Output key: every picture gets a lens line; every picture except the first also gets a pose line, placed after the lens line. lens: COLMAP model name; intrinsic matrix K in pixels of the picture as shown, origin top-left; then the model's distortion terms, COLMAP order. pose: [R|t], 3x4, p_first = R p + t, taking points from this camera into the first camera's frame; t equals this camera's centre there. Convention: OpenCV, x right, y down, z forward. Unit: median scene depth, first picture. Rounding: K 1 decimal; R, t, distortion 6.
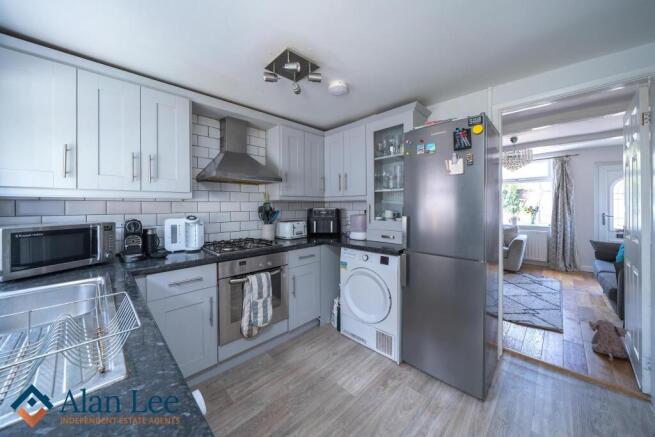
lens RADIAL K [[233.7, 0, 328.2], [0, 233.7, 205.7], [0, 0, 1]] dist [0.000501, 0.000027]
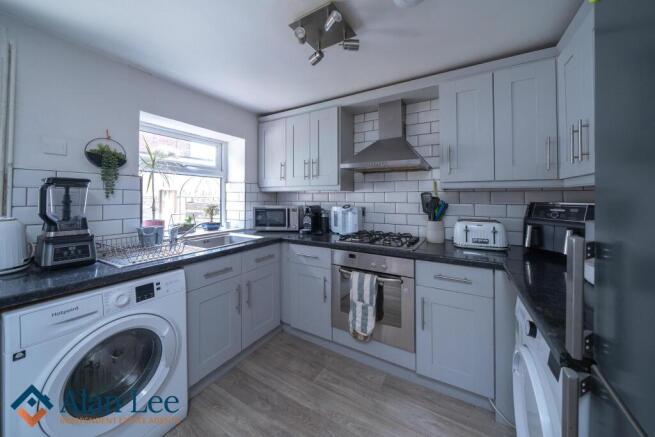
lens RADIAL K [[233.7, 0, 334.0], [0, 233.7, 194.8], [0, 0, 1]] dist [0.000501, 0.000027]
pose [[0.256943, -0.002202, -0.966424, 0.522655], [-0.001733, 0.999995, -0.002739, -0.003137], [0.966425, 0.002378, 0.256938, 0.655200]]
